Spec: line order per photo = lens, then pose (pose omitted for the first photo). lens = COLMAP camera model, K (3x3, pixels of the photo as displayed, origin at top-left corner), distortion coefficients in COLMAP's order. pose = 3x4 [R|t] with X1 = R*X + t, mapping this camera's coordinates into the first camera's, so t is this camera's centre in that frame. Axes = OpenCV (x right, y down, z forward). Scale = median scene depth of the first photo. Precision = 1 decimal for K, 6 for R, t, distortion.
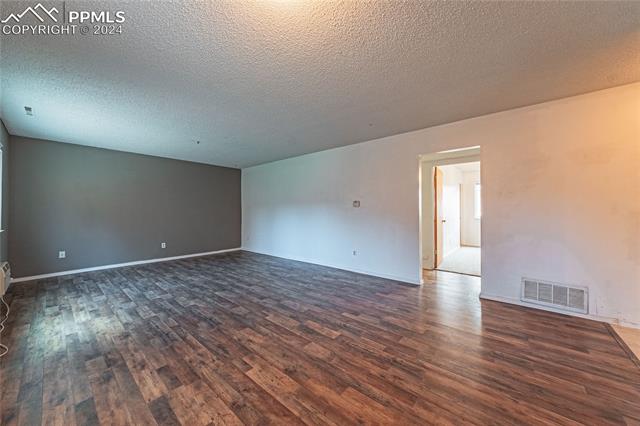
lens RADIAL K [[228.9, 0, 322.7], [0, 228.9, 190.7], [0, 0, 1]] dist [-0.000062, 0.000185]
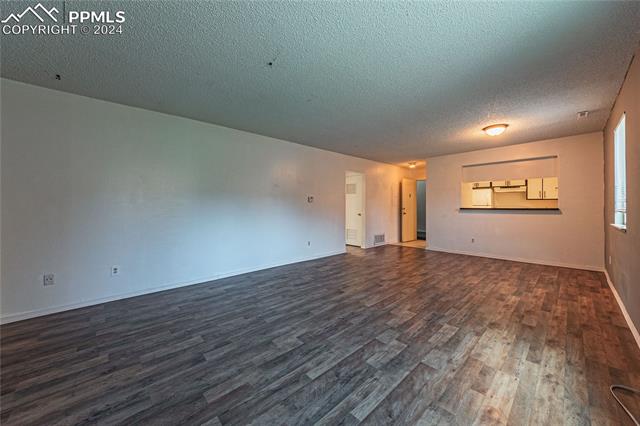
lens RADIAL K [[232.1, 0, 320.8], [0, 232.1, 209.5], [0, 0, 1]] dist [-0.000424, -0.000063]
pose [[0.128168, -0.009668, 0.991705, -1.539684], [-0.086846, 0.996002, 0.020934, 0.127438], [-0.987943, -0.088809, 0.126816, 1.299289]]
